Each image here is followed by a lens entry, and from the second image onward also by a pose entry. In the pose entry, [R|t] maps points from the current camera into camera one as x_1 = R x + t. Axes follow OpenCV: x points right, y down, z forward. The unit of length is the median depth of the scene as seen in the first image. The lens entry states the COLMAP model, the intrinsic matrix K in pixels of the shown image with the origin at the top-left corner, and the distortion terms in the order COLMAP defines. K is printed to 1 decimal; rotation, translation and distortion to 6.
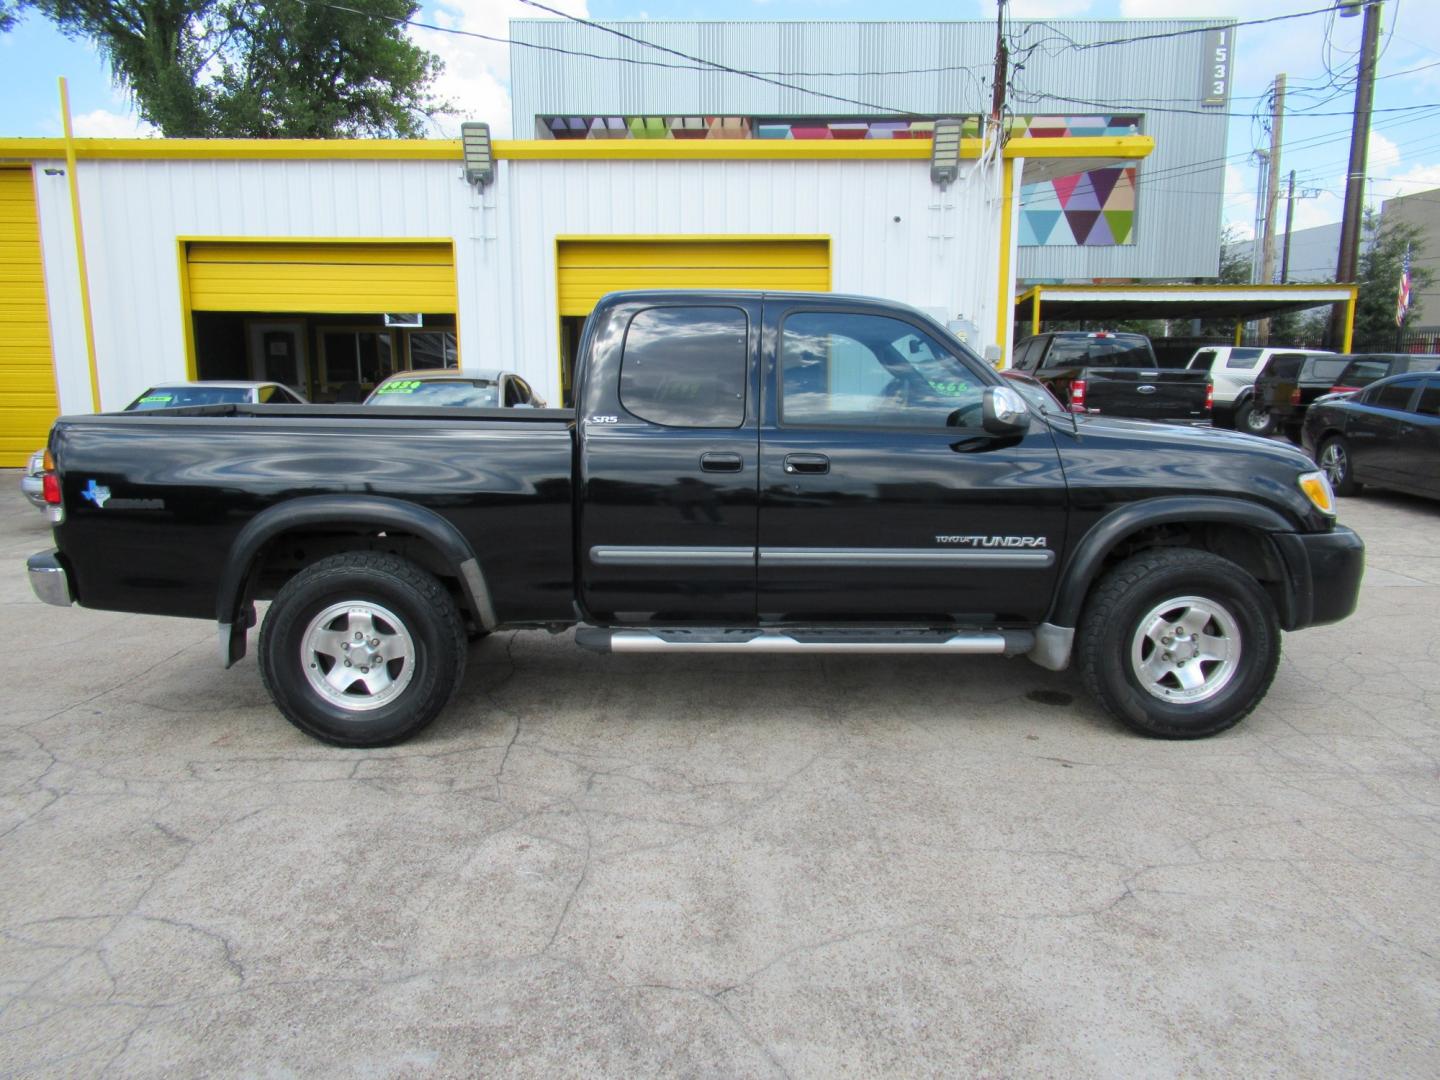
lens RADIAL K [[1040.0, 0, 723.7], [0, 1040.0, 539.0], [0, 0, 1]] dist [0.000830, 0.005665]
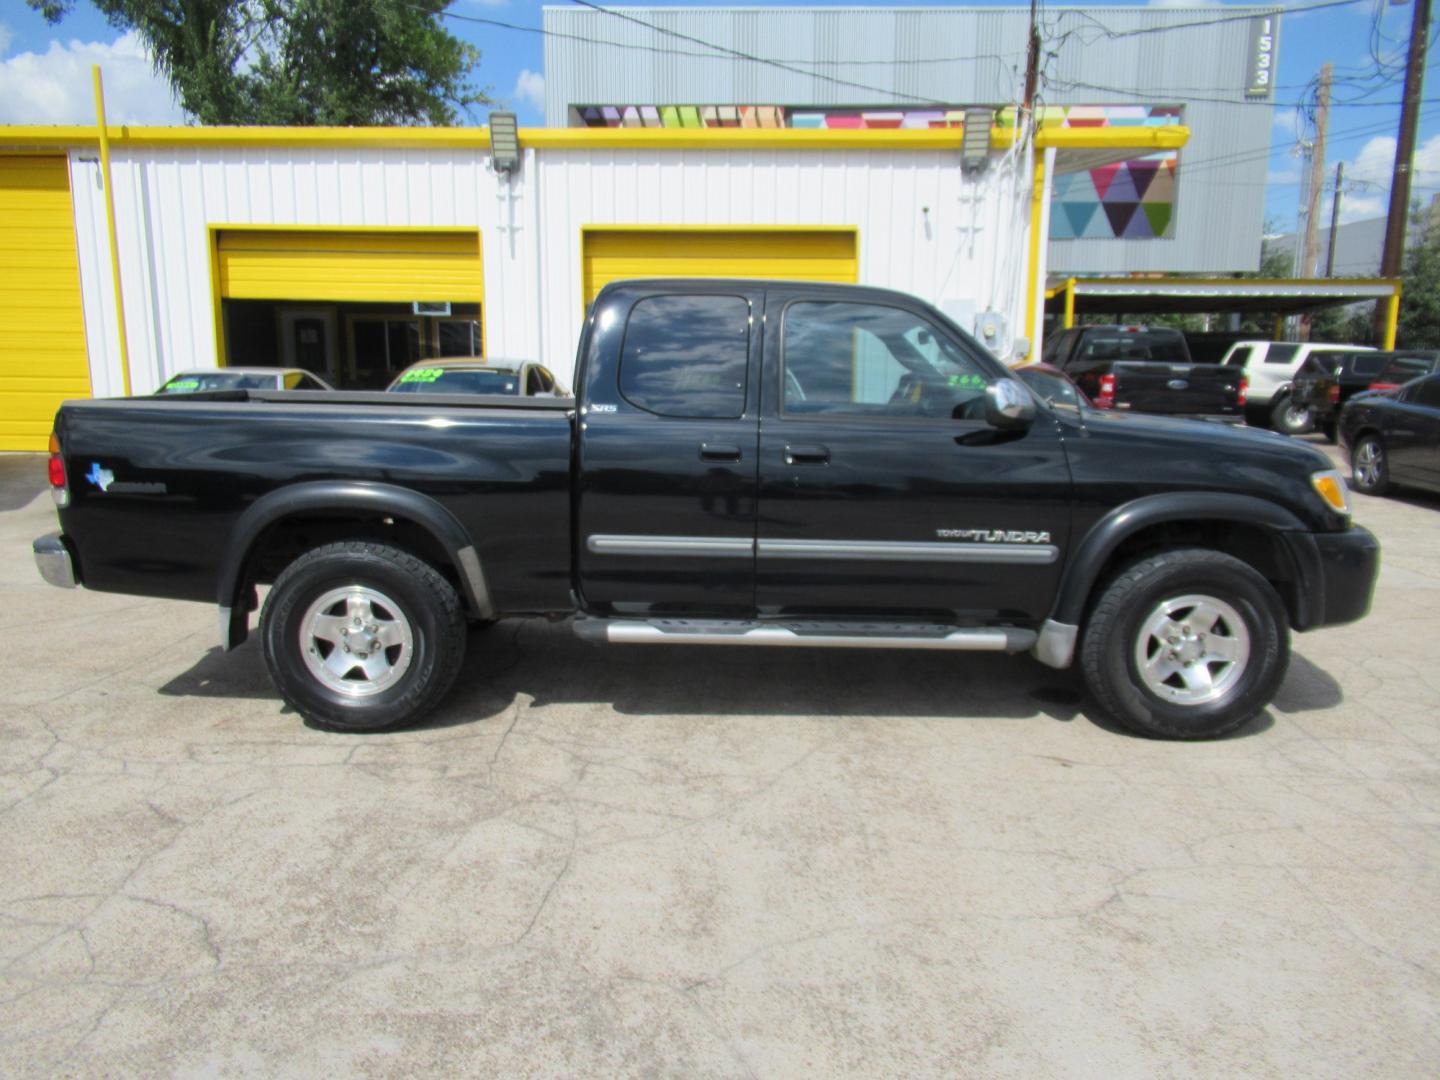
lens RADIAL K [[1040.6, 0, 723.6], [0, 1040.6, 537.7], [0, 0, 1]] dist [0.007303, -0.001609]
pose [[0.999477, 0.013813, -0.029237, 0.030056], [-0.013619, 0.999884, 0.006835, 0.000219], [0.029328, -0.006434, 0.999549, 0.005554]]
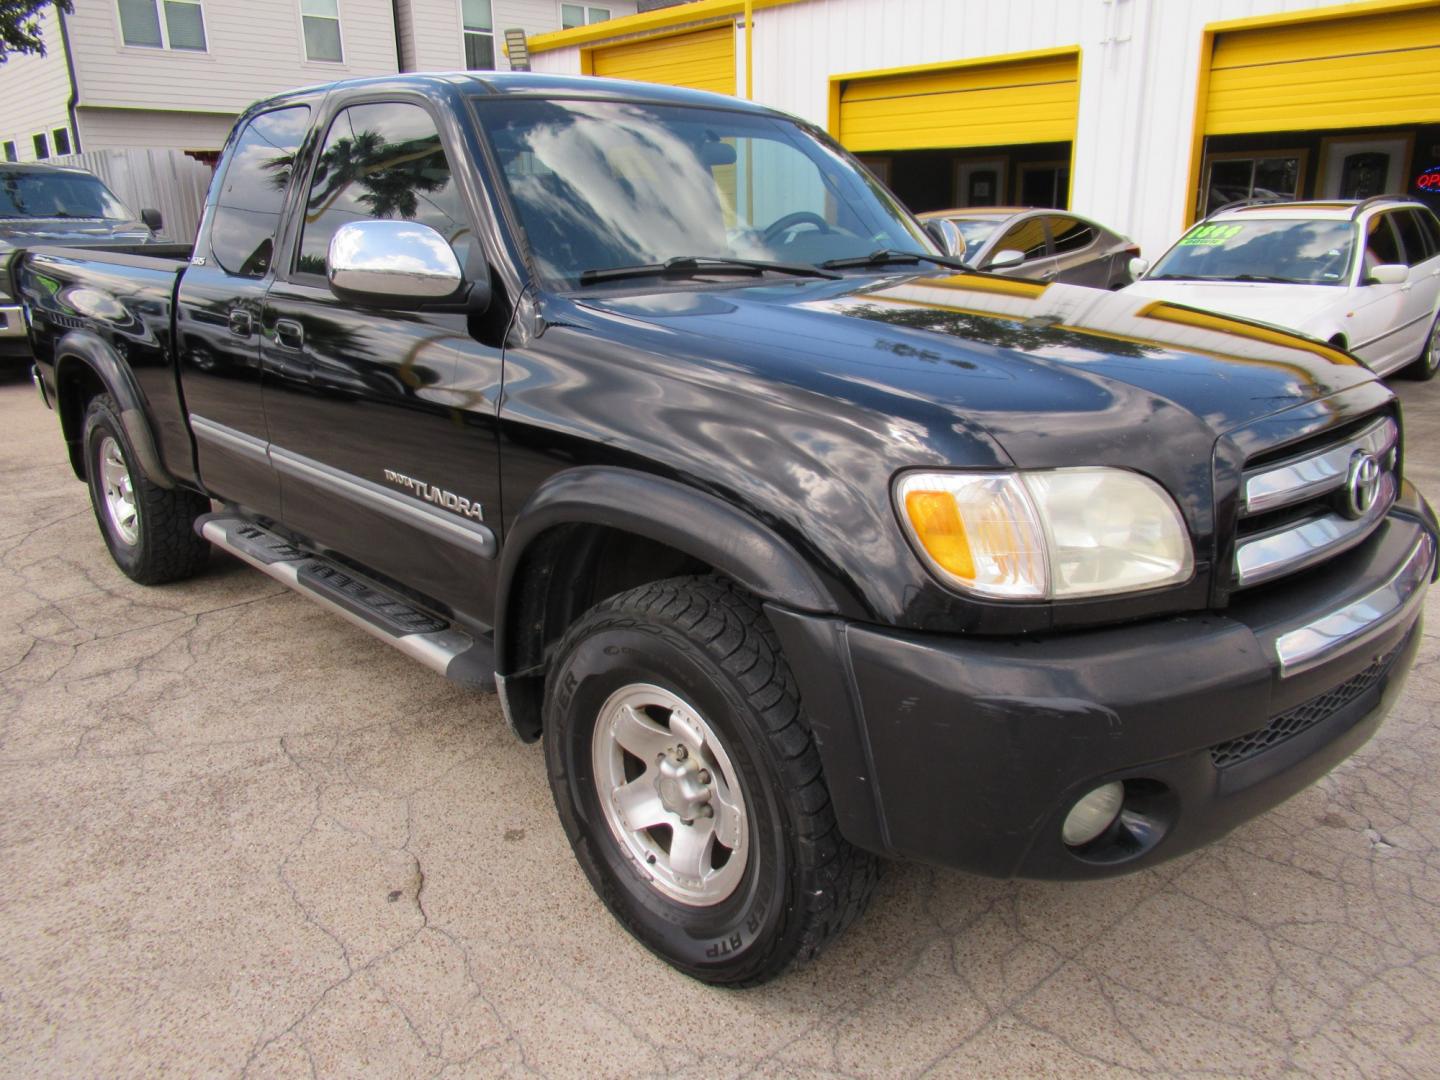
lens RADIAL K [[1056.7, 0, 719.3], [0, 1056.7, 537.7], [0, 0, 1]] dist [-0.004133, 0.004125]
pose [[0.681828, 0.210146, -0.700678, 0.775571], [-0.112789, 0.976595, 0.183143, -0.098903], [0.722765, -0.045843, 0.689572, 0.690602]]
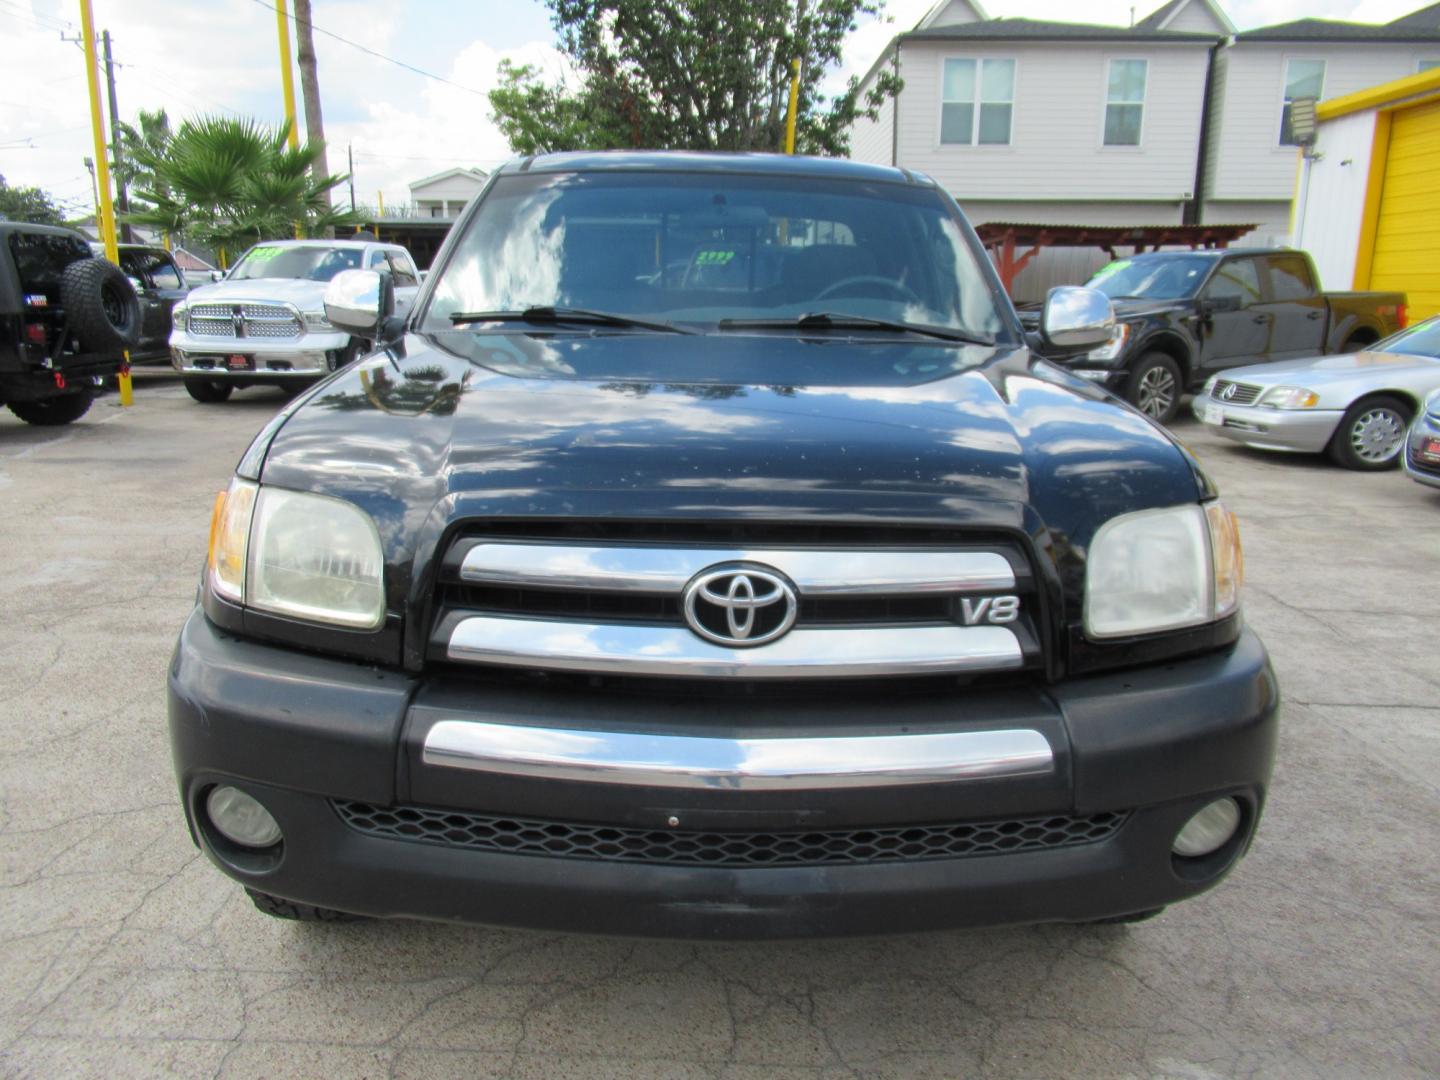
lens RADIAL K [[1059.2, 0, 716.5], [0, 1059.2, 543.3], [0, 0, 1]] dist [-0.005556, 0.000336]
pose [[0.002992, 0.231934, -0.972727, 0.983365], [-0.176656, 0.957555, 0.227774, -0.168130], [0.984268, 0.171157, 0.043838, 1.178609]]
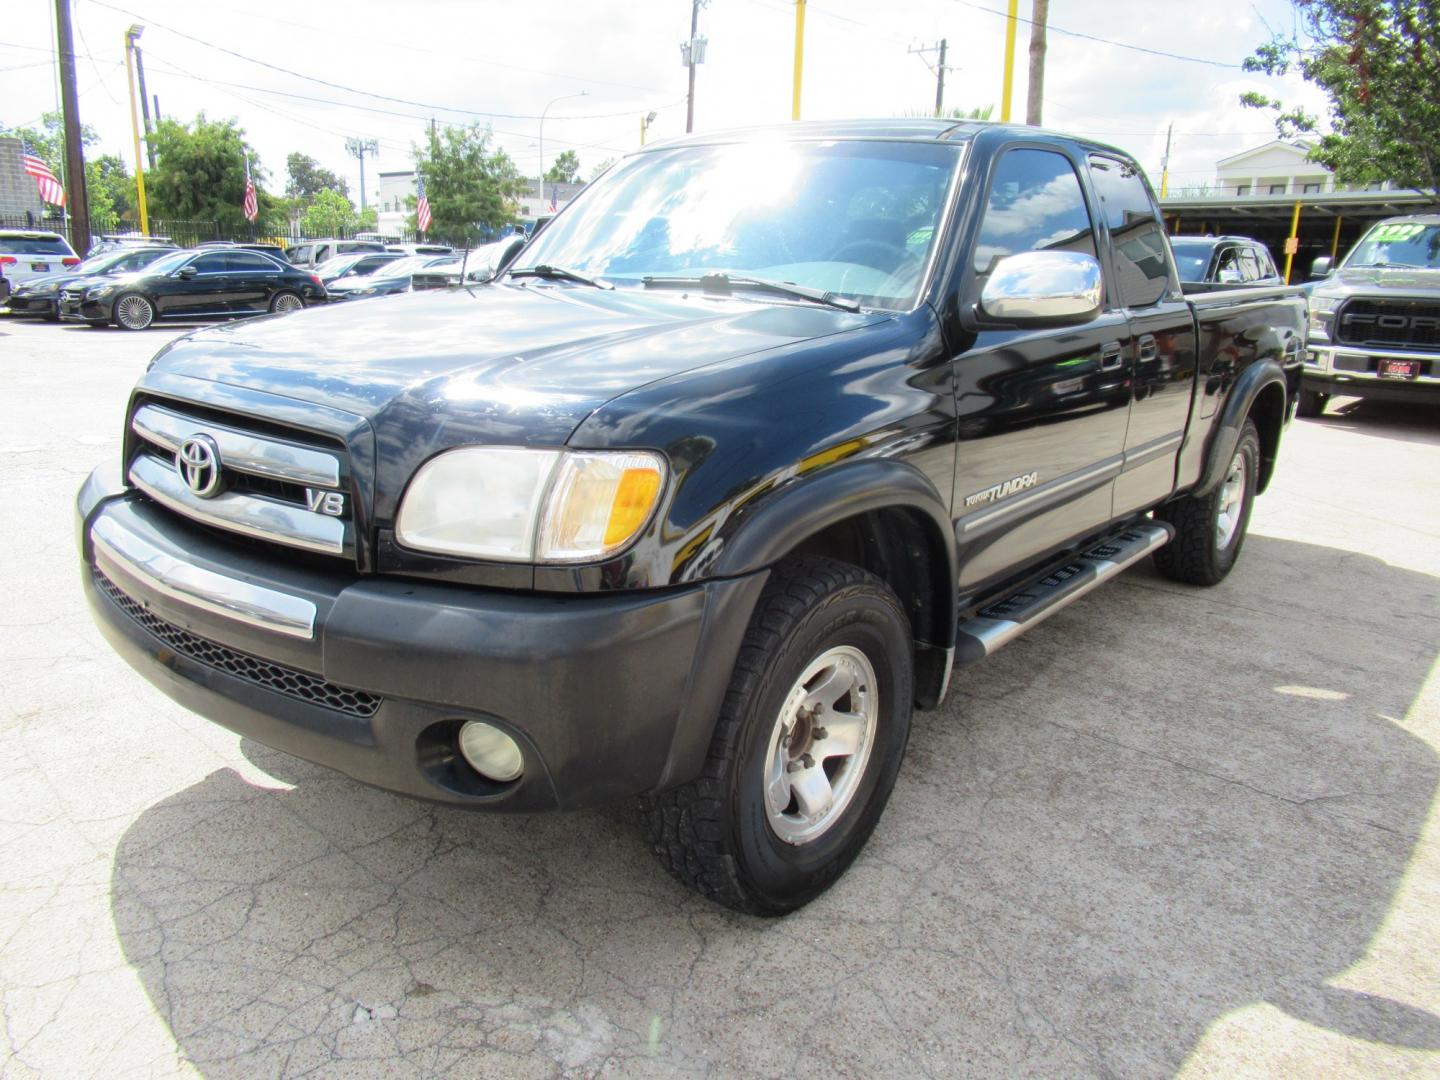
lens RADIAL K [[1055.7, 0, 718.2], [0, 1055.7, 538.6], [0, 0, 1]] dist [0.001763, -0.000207]
pose [[-0.645068, 0.181222, -0.742325, 0.856687], [-0.145862, 0.924404, 0.352424, -0.246300], [0.750074, 0.335614, -0.569870, 1.678062]]
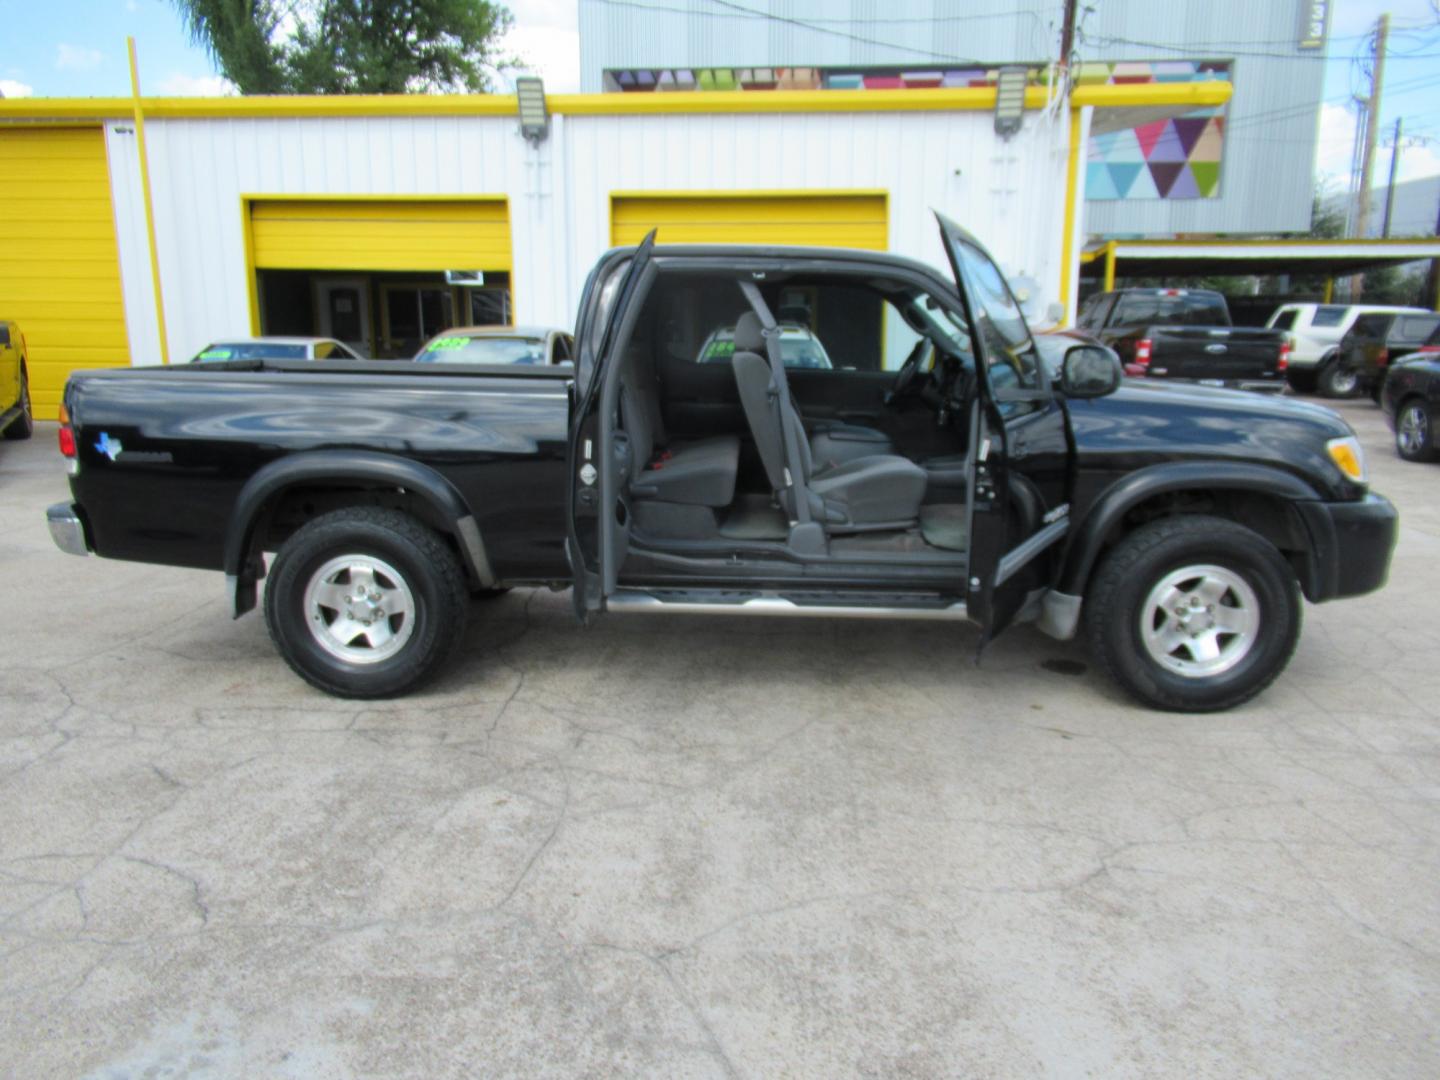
lens RADIAL K [[1041.3, 0, 724.3], [0, 1041.3, 535.9], [0, 0, 1]] dist [-0.000627, 0.002840]
pose [[0.997710, 0.016114, -0.065693, 0.067404], [-0.013721, 0.999232, 0.036716, -0.001496], [0.066235, -0.035731, 0.997164, 0.013132]]
